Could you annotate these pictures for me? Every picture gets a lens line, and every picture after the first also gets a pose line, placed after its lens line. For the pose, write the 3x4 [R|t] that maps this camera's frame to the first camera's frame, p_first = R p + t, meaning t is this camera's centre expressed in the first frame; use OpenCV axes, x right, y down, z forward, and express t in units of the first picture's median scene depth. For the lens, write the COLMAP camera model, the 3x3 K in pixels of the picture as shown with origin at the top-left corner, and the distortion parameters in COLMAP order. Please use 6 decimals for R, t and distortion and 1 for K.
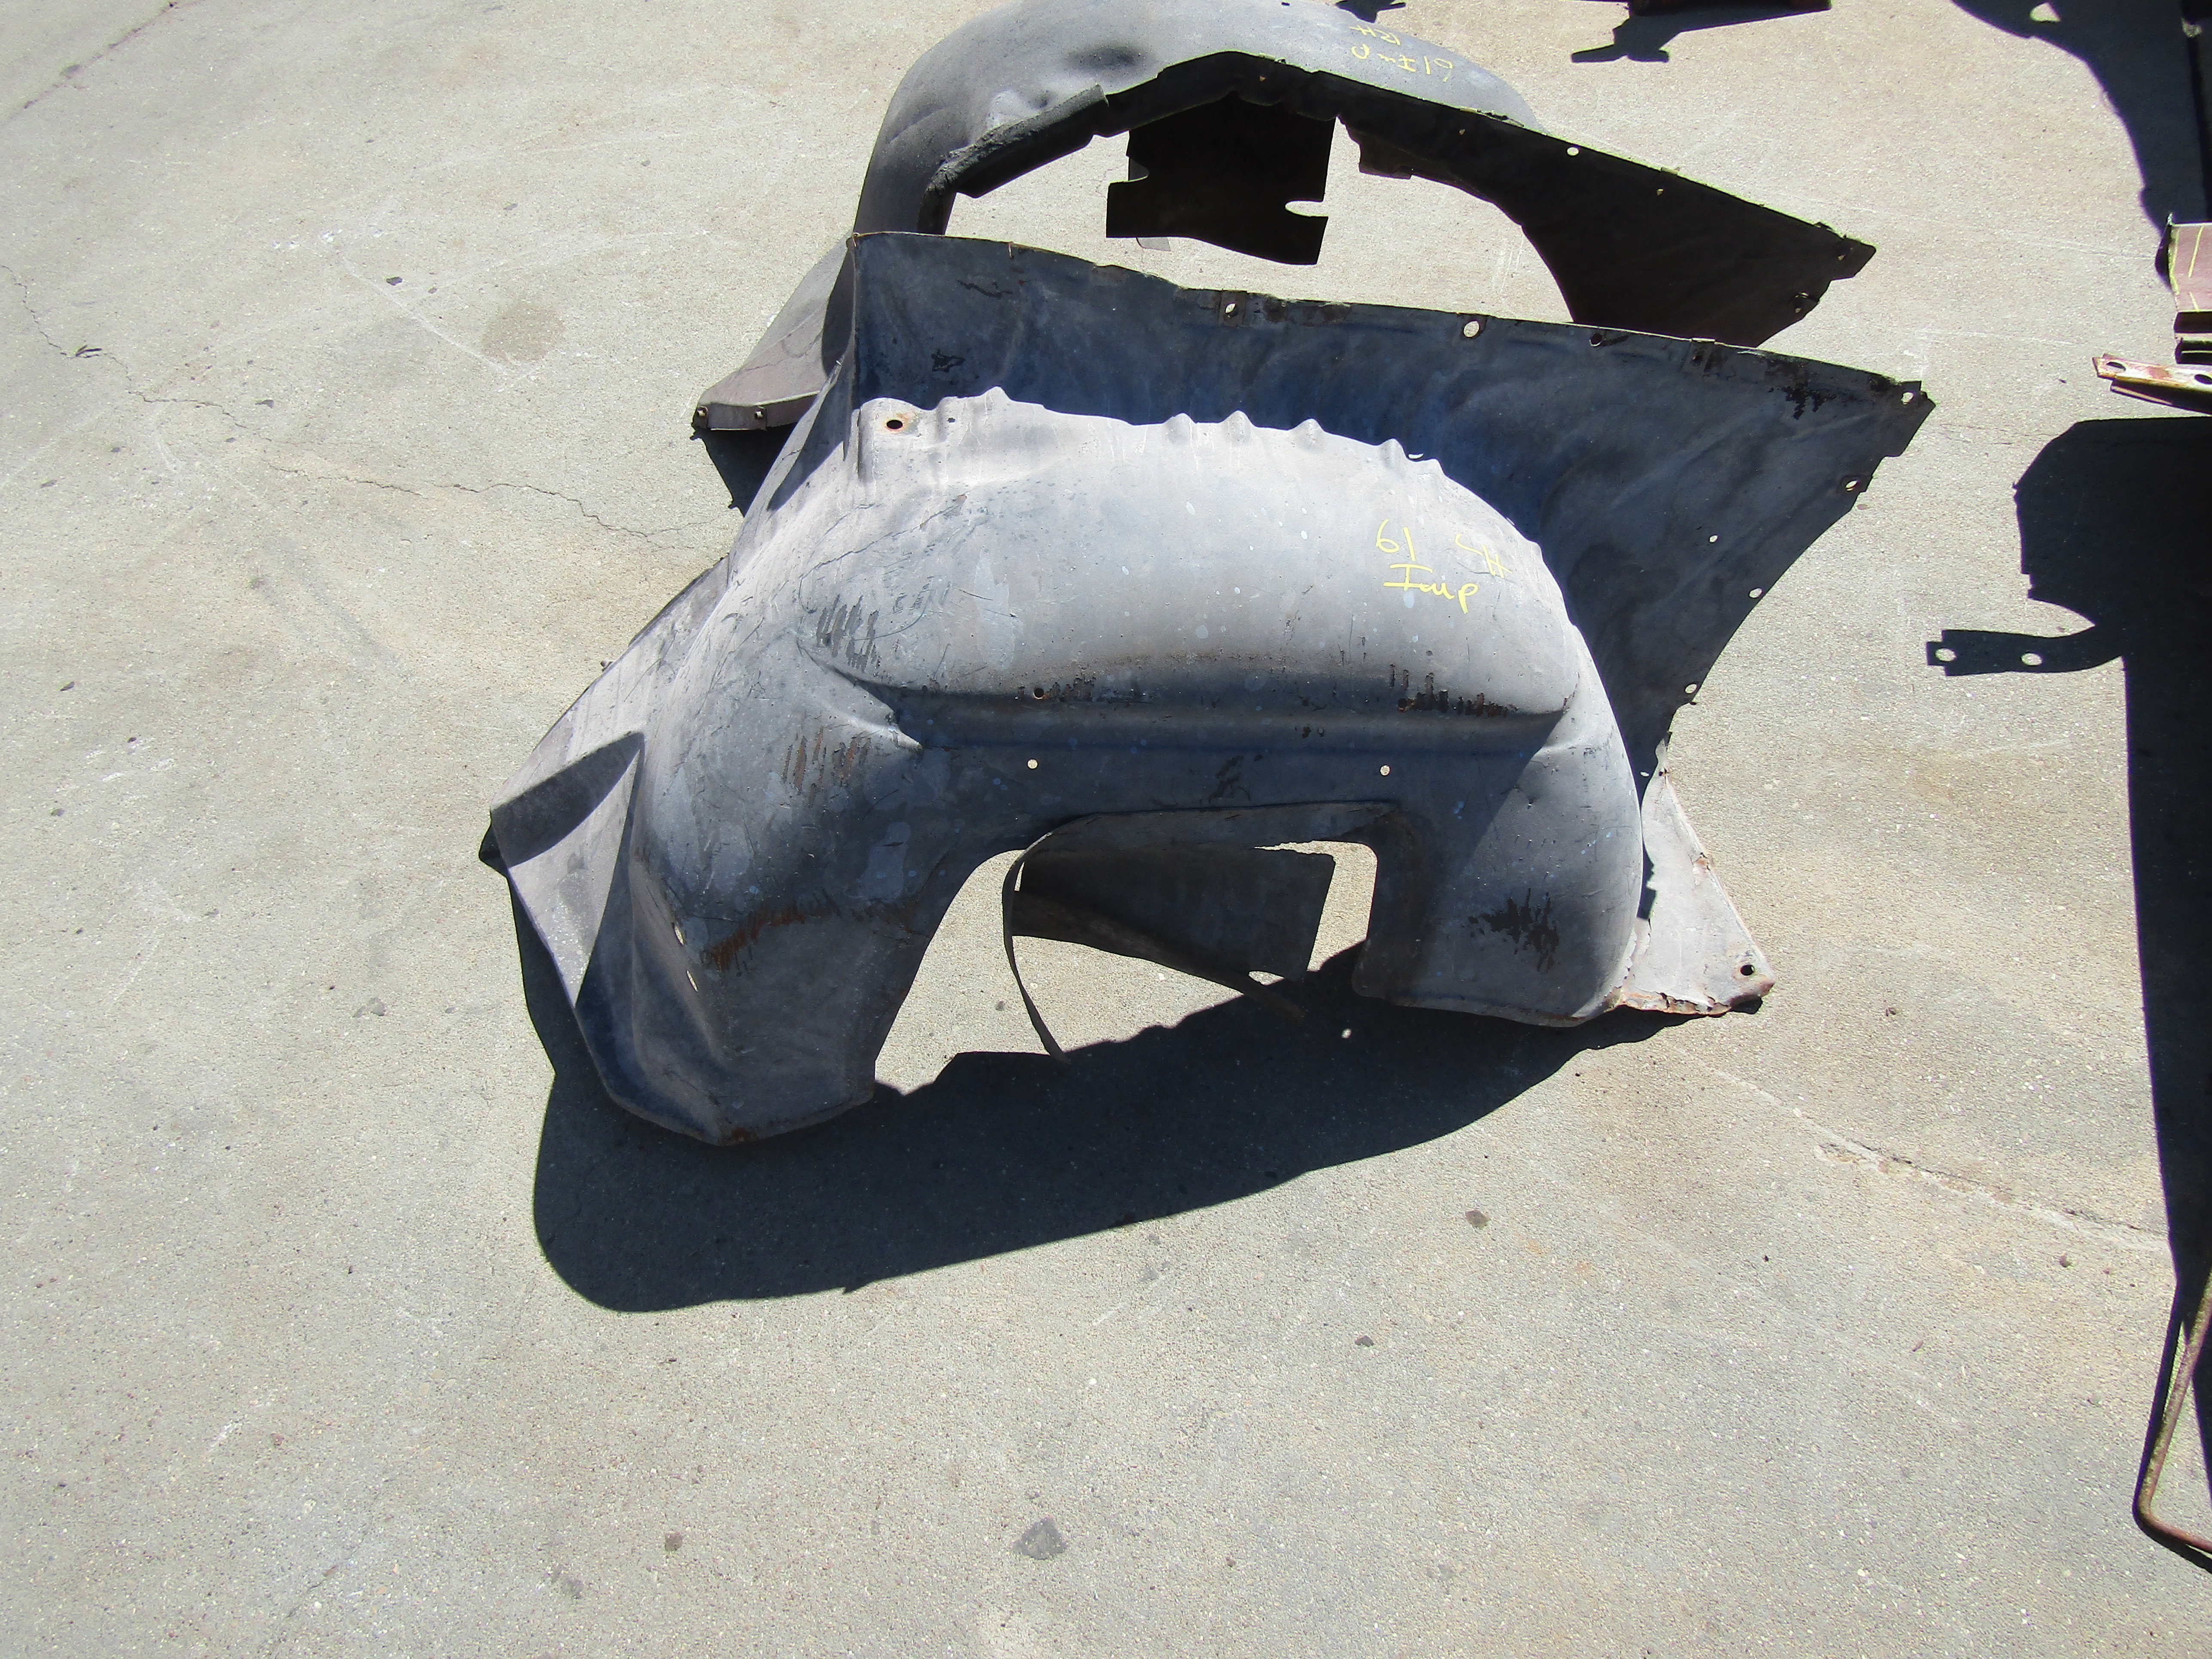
lens RADIAL K [[1577.6, 0, 1100.8], [0, 1577.6, 826.3], [0, 0, 1]] dist [-0.004395, -0.007788]
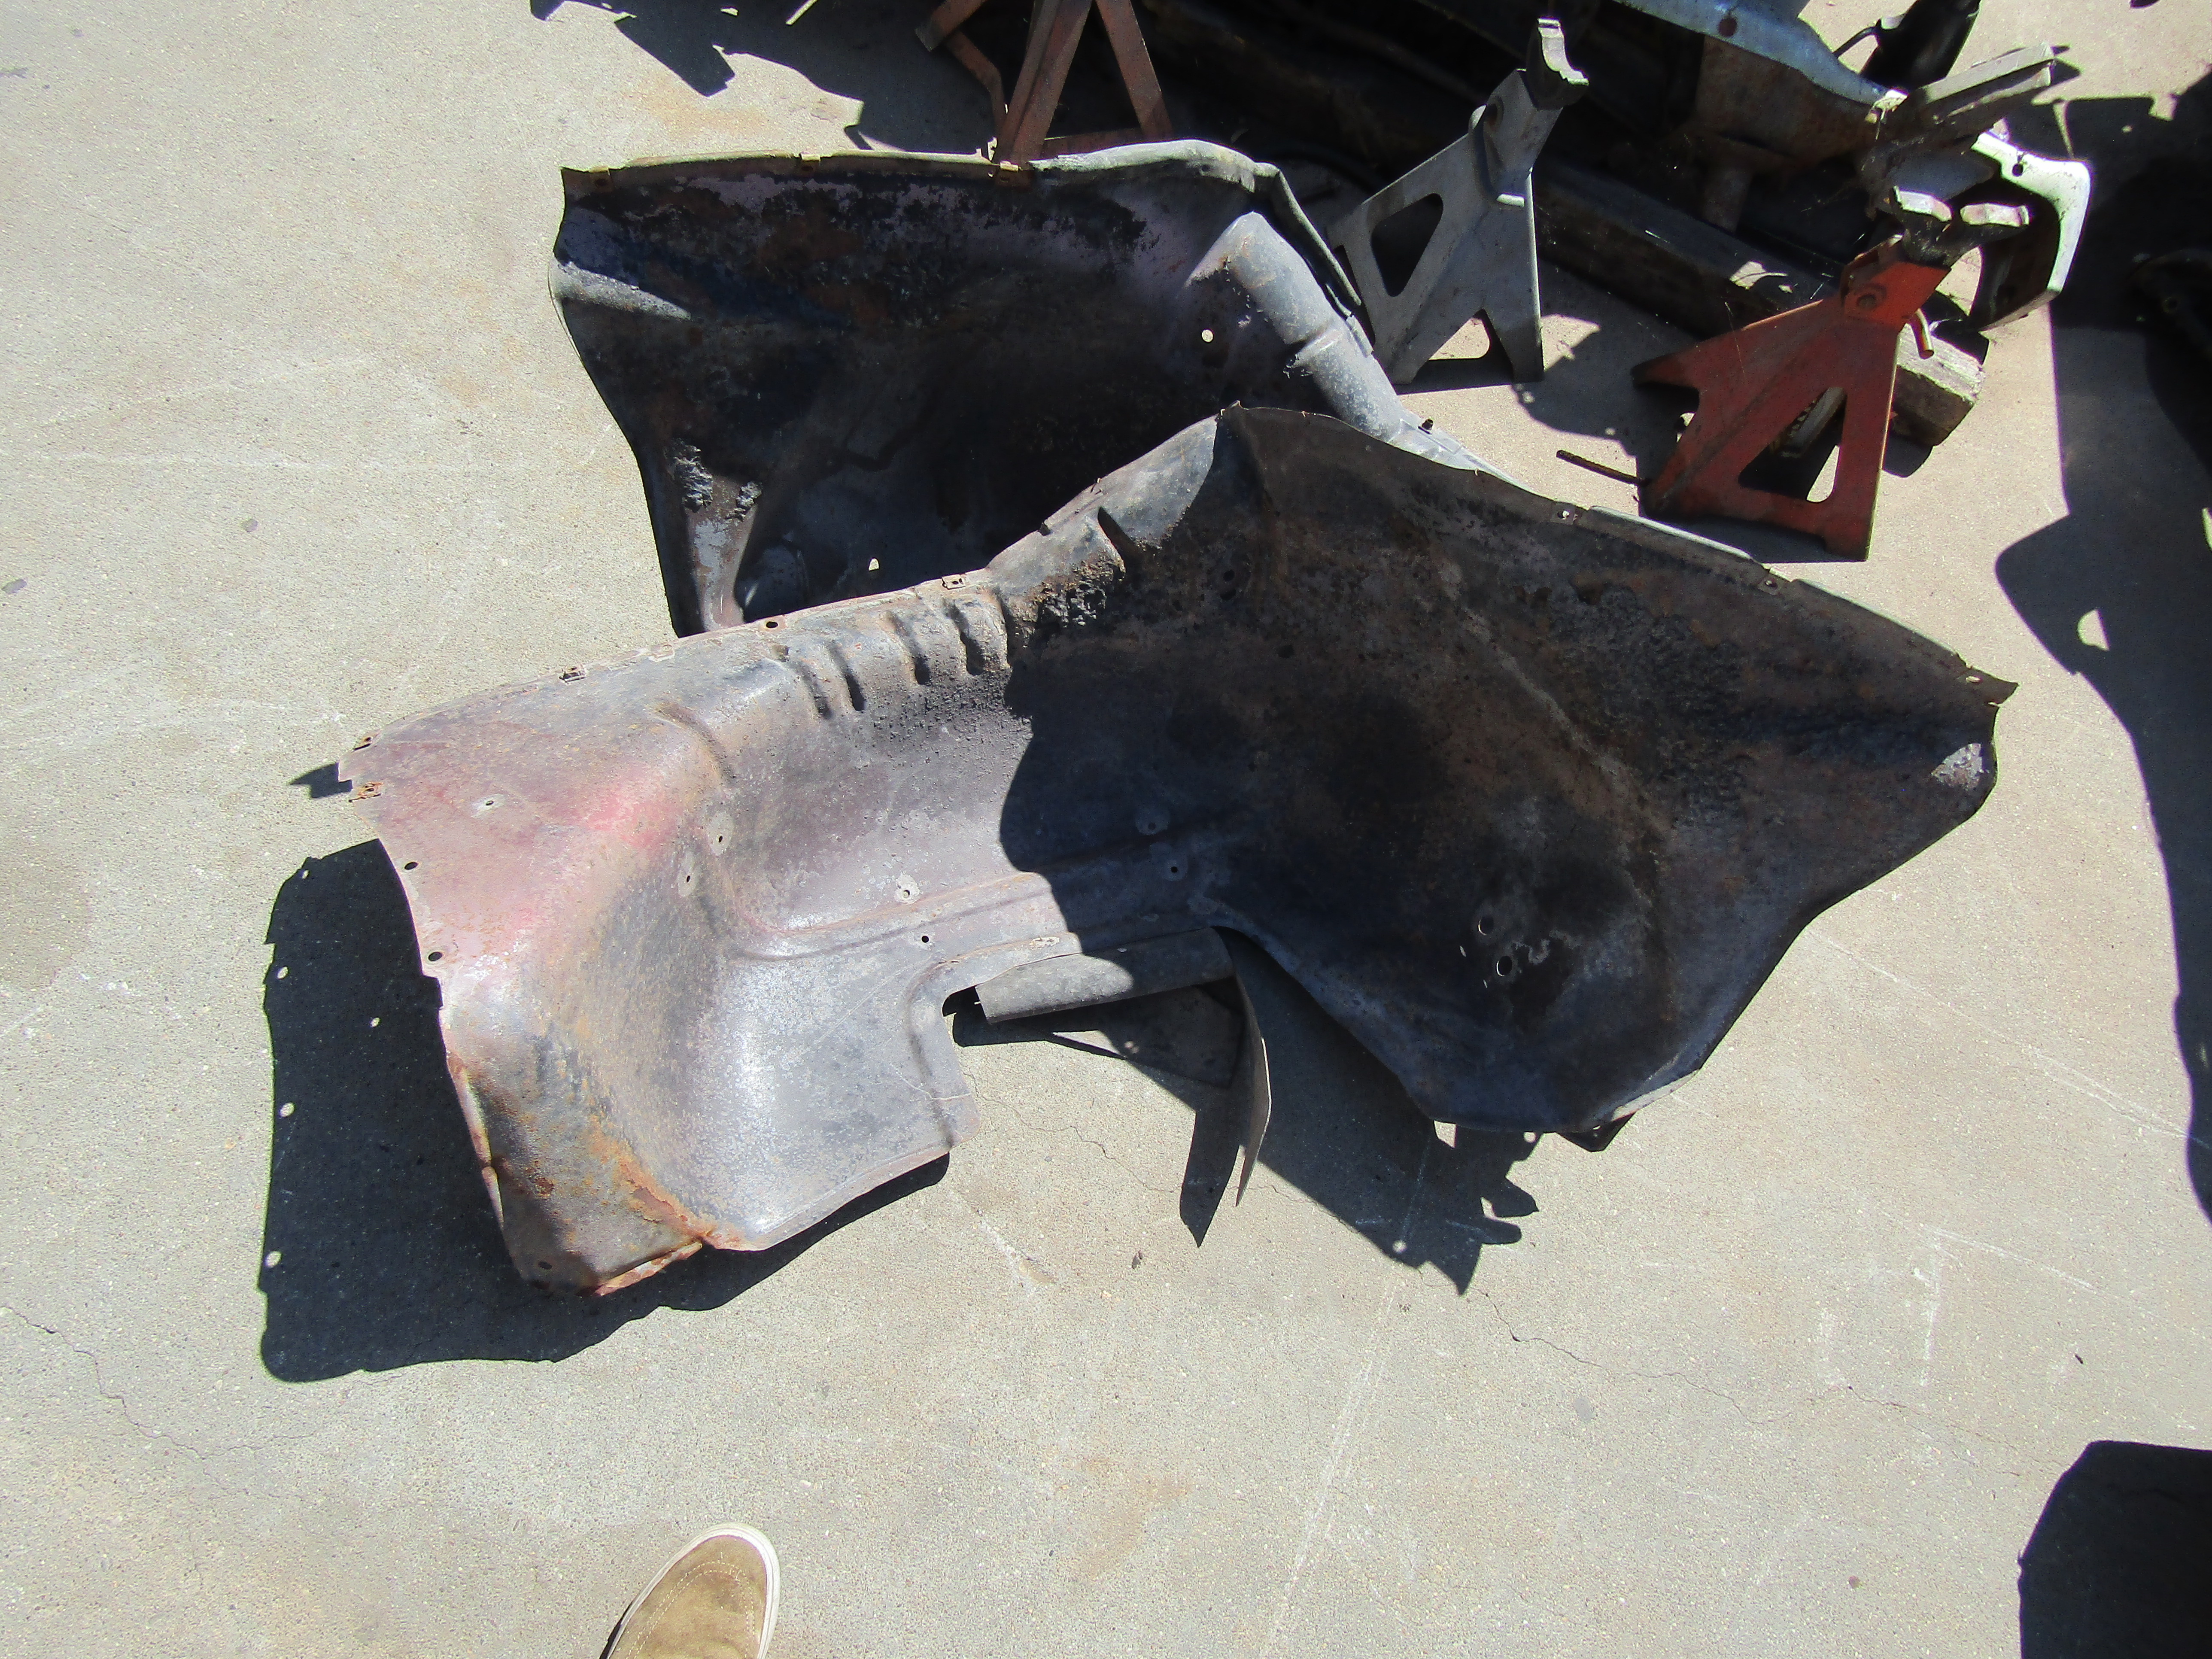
lens RADIAL K [[1577.6, 0, 1106.7], [0, 1577.6, 813.1], [0, 0, 1]] dist [-0.004395, -0.007788]
pose [[0.966825, 0.109614, 0.230724, -0.158156], [-0.153218, 0.971575, 0.180459, -0.913397], [-0.204385, -0.209823, 0.956139, 0.531387]]
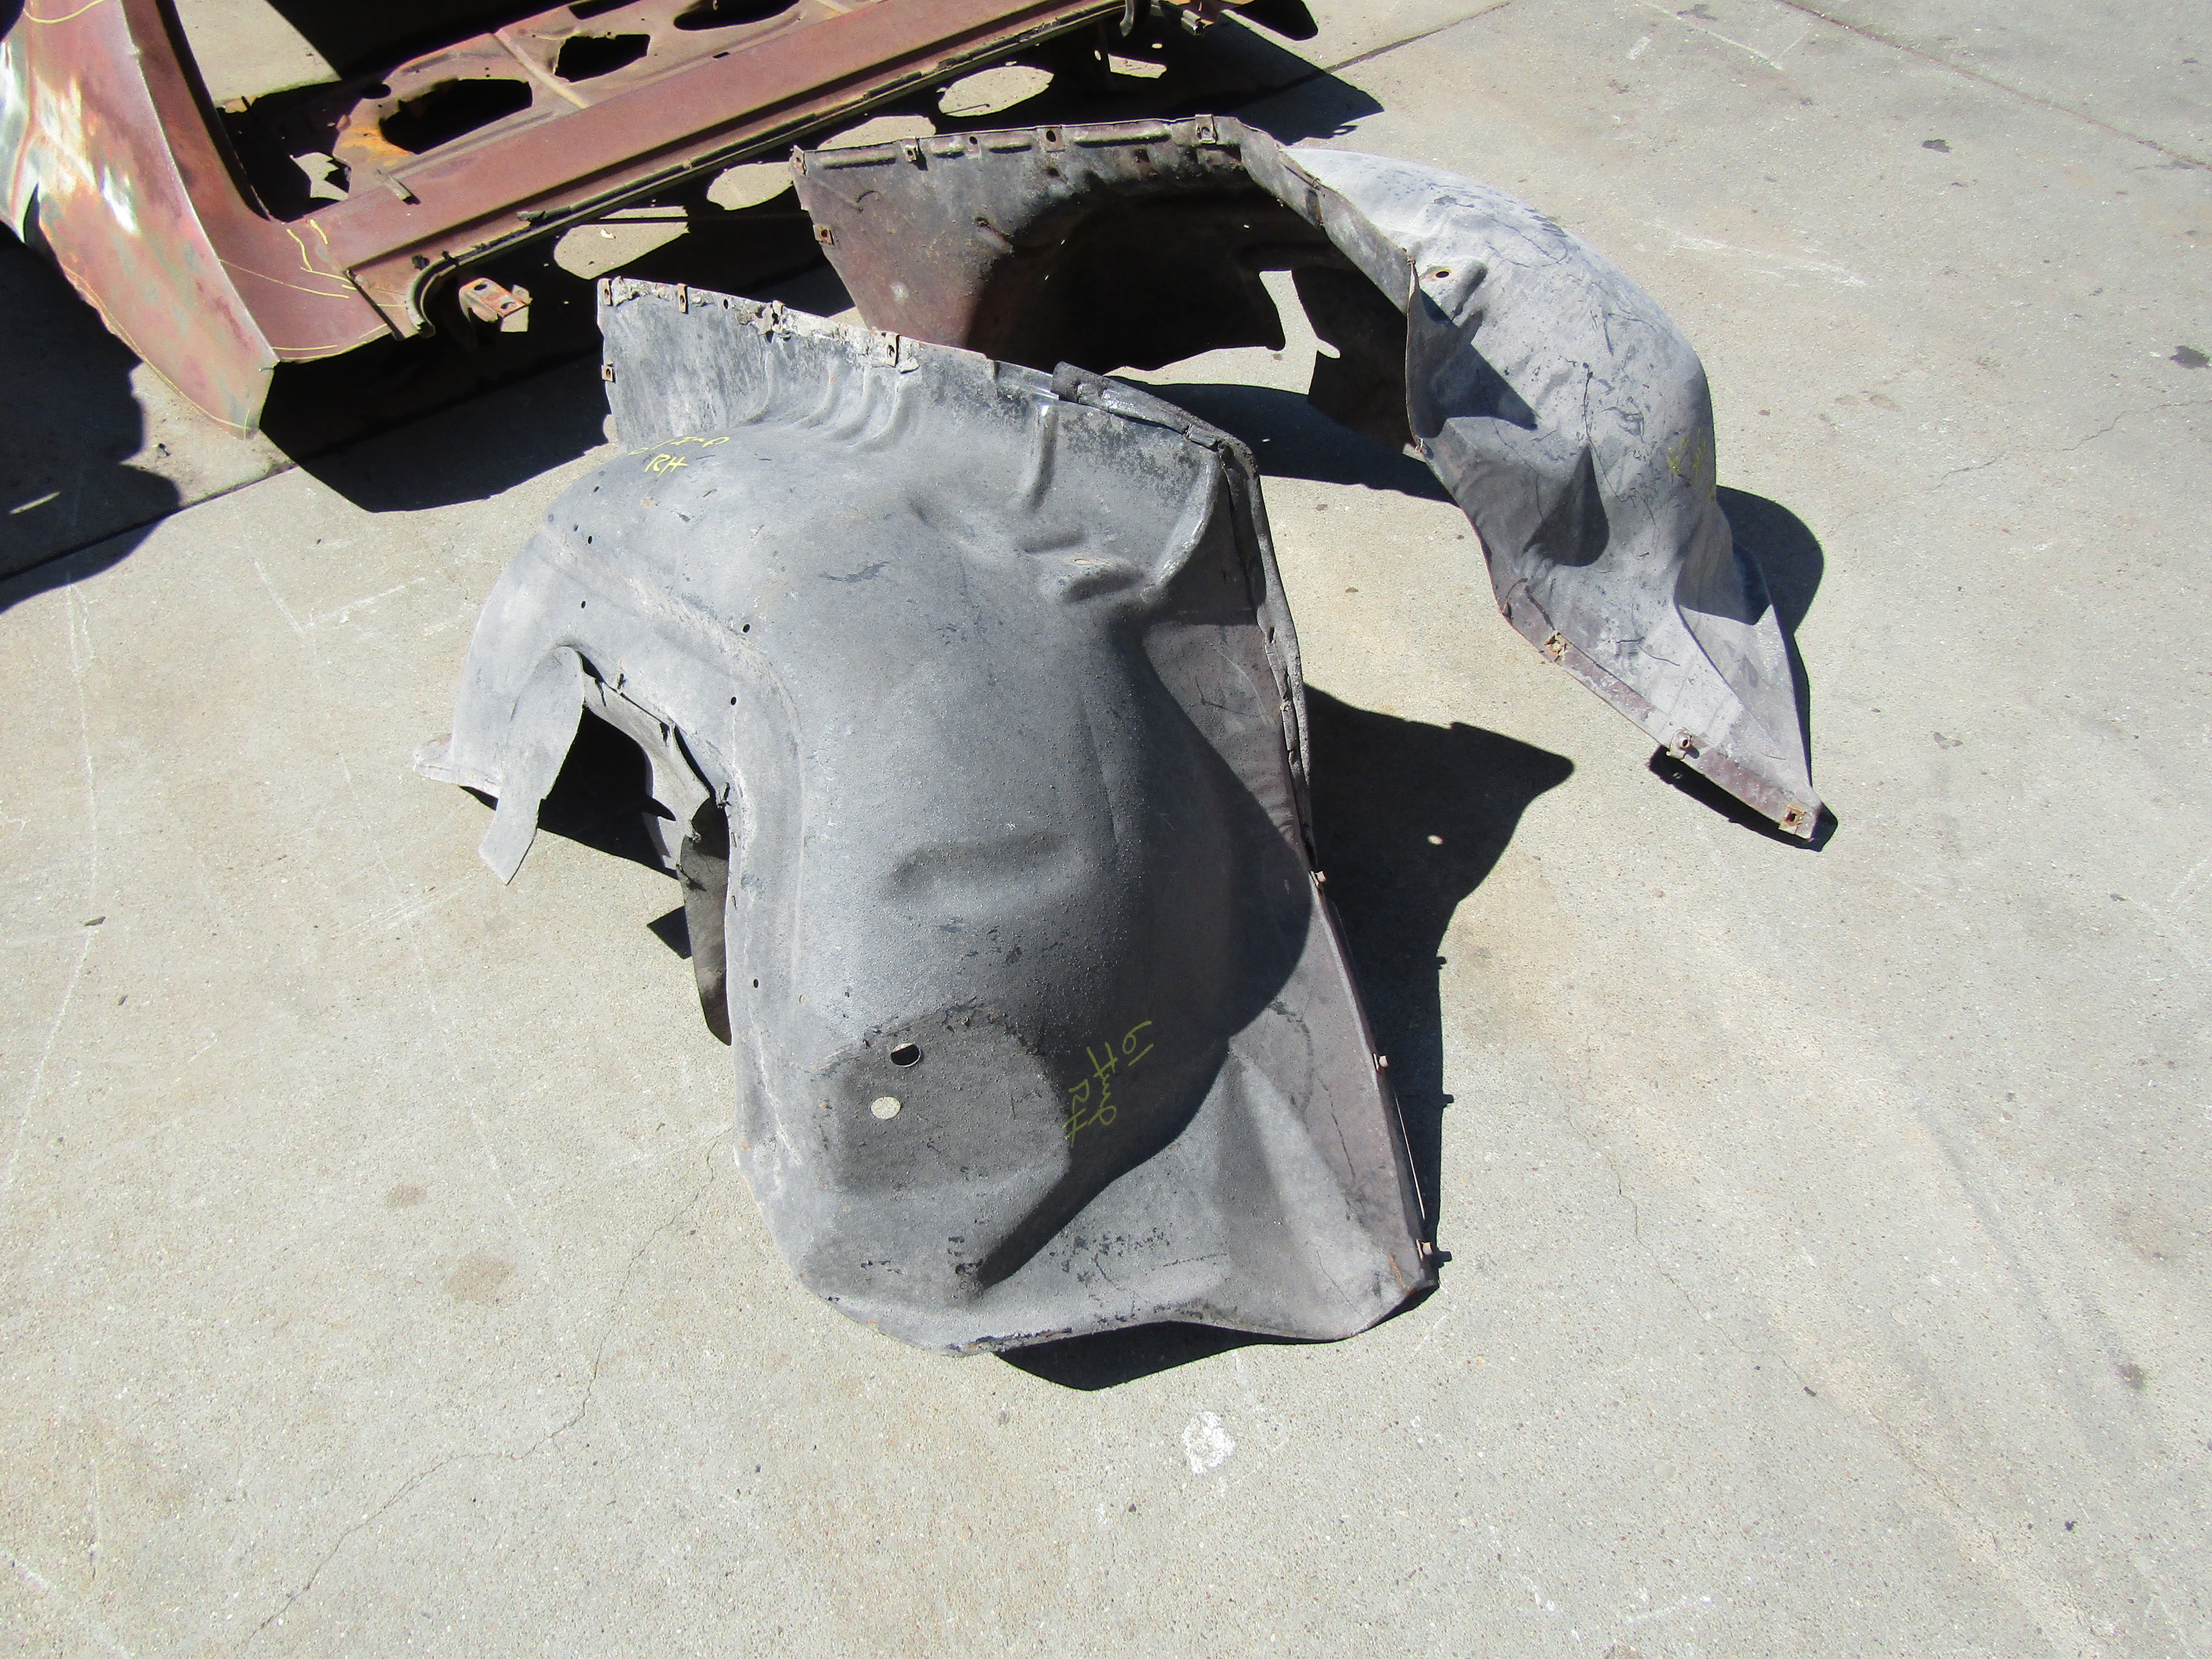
lens RADIAL K [[1577.6, 0, 1107.9], [0, 1577.6, 833.5], [0, 0, 1]] dist [-0.004395, -0.007788]
pose [[-0.812866, -0.362071, 0.456238, -0.597169], [0.512313, -0.071801, 0.855792, -1.379206], [-0.277099, 0.929381, 0.243858, 1.104971]]
